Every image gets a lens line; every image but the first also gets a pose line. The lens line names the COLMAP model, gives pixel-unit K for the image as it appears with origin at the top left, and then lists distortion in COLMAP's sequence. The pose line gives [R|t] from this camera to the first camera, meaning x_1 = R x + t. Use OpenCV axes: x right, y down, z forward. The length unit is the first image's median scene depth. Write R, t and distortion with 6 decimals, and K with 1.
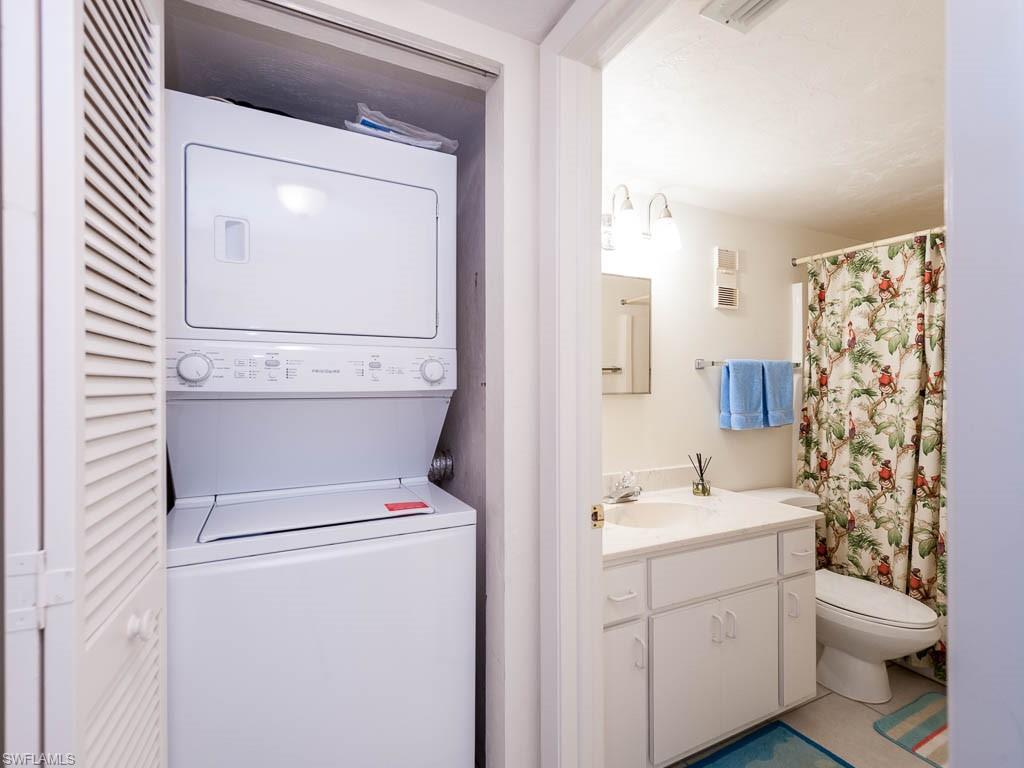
lens RADIAL K [[466.7, 0, 492.3], [0, 466.7, 371.5], [0, 0, 1]] dist [0.019203, -0.001987]
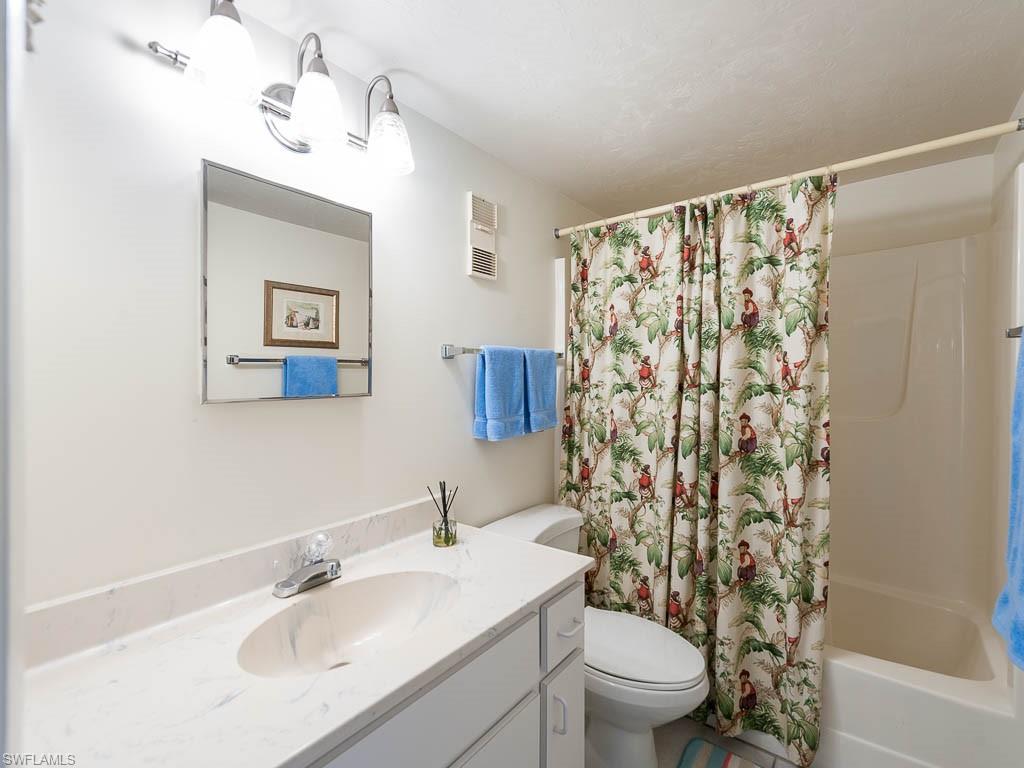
lens RADIAL K [[466.7, 0, 511.6], [0, 466.7, 379.4], [0, 0, 1]] dist [0.019203, -0.001987]
pose [[0.882761, -0.010491, 0.469705, 0.212082], [-0.001636, 0.999676, 0.025403, 0.008901], [-0.469820, -0.023194, 0.882458, 0.357383]]
